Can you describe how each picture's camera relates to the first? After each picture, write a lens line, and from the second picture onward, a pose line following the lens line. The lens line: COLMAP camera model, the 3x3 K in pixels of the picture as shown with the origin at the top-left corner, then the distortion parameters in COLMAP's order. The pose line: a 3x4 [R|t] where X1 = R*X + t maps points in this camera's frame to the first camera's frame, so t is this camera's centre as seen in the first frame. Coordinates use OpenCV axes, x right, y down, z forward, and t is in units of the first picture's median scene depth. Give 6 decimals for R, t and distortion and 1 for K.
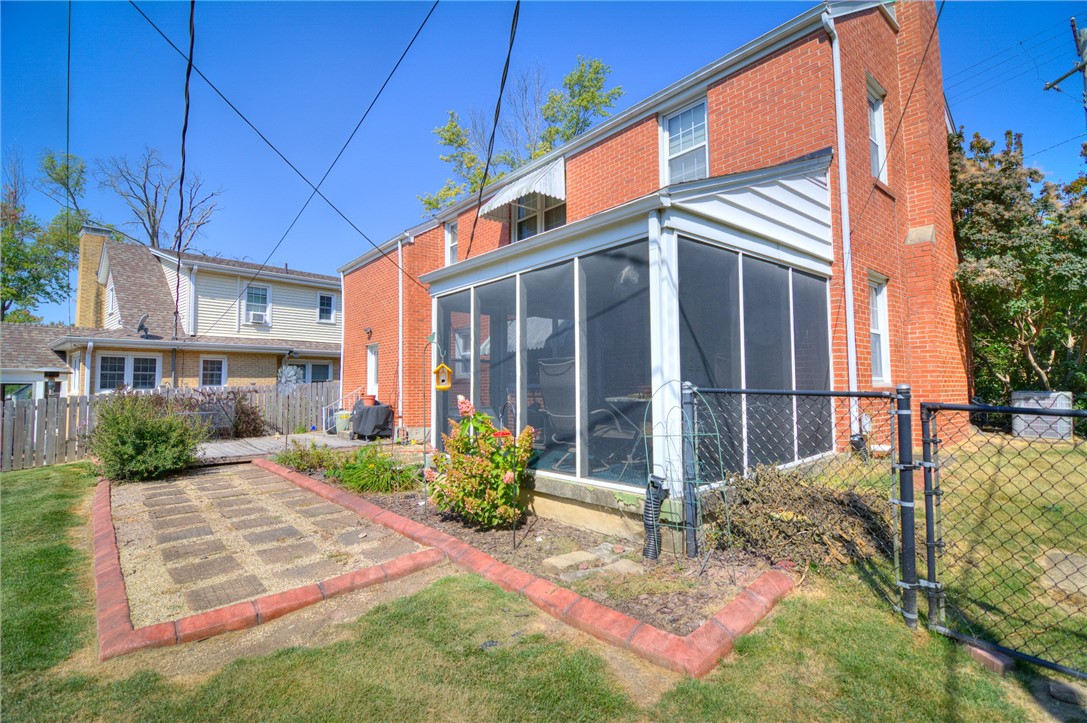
lens RADIAL K [[520.0, 0, 547.5], [0, 520.0, 360.5], [0, 0, 1]] dist [-0.004673, -0.012070]
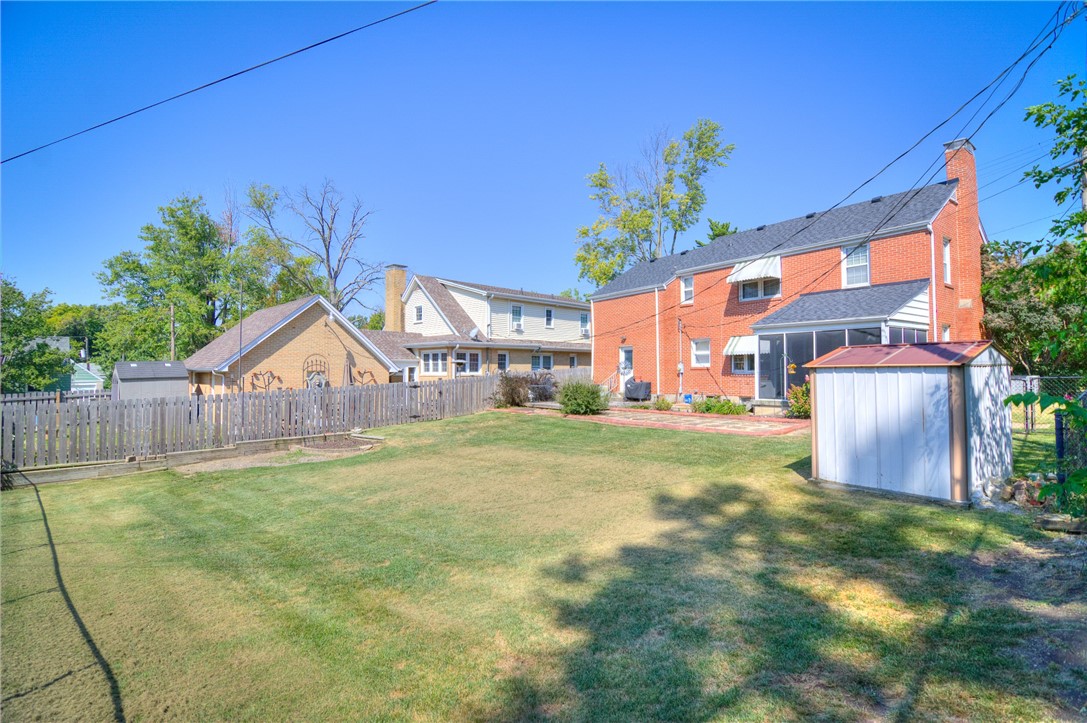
lens RADIAL K [[520.0, 0, 547.5], [0, 520.0, 360.5], [0, 0, 1]] dist [-0.004673, -0.012070]
pose [[0.998505, 0.003287, -0.054558, -0.872807], [-0.001588, 0.999513, 0.031162, -0.063606], [0.054633, -0.031028, 0.998024, -1.211797]]
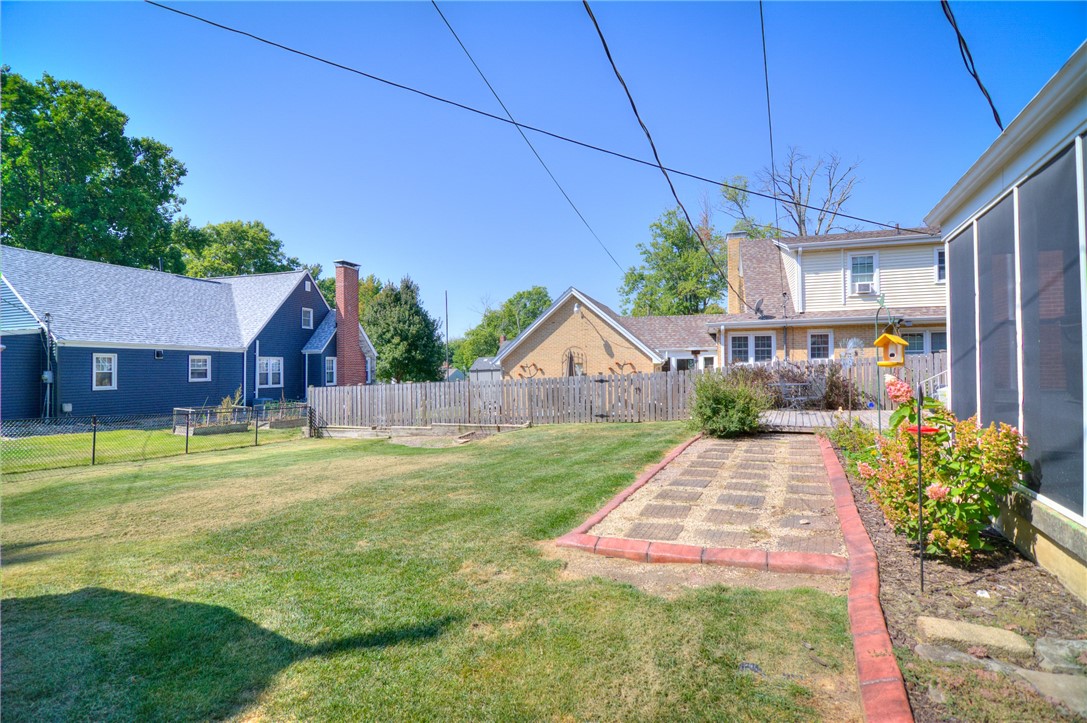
lens RADIAL K [[520.0, 0, 547.5], [0, 520.0, 360.5], [0, 0, 1]] dist [-0.004673, -0.012070]
pose [[0.408974, -0.006433, -0.912523, 0.185701], [0.057786, 0.998151, 0.018862, 0.001616], [0.910714, -0.060445, 0.408590, 0.129802]]
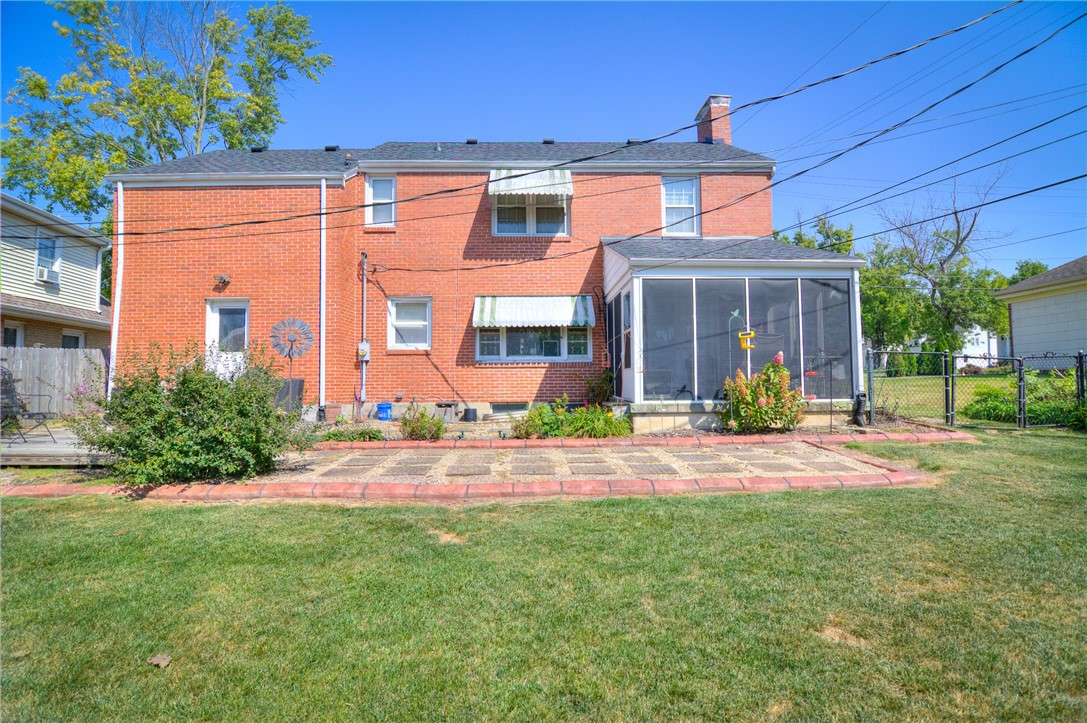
lens RADIAL K [[520.0, 0, 547.5], [0, 520.0, 360.5], [0, 0, 1]] dist [-0.004673, -0.012070]
pose [[0.625536, 0.039919, 0.779173, -1.091526], [-0.041189, 0.998987, -0.018113, 0.089592], [-0.779107, -0.020763, 0.626547, 0.316430]]
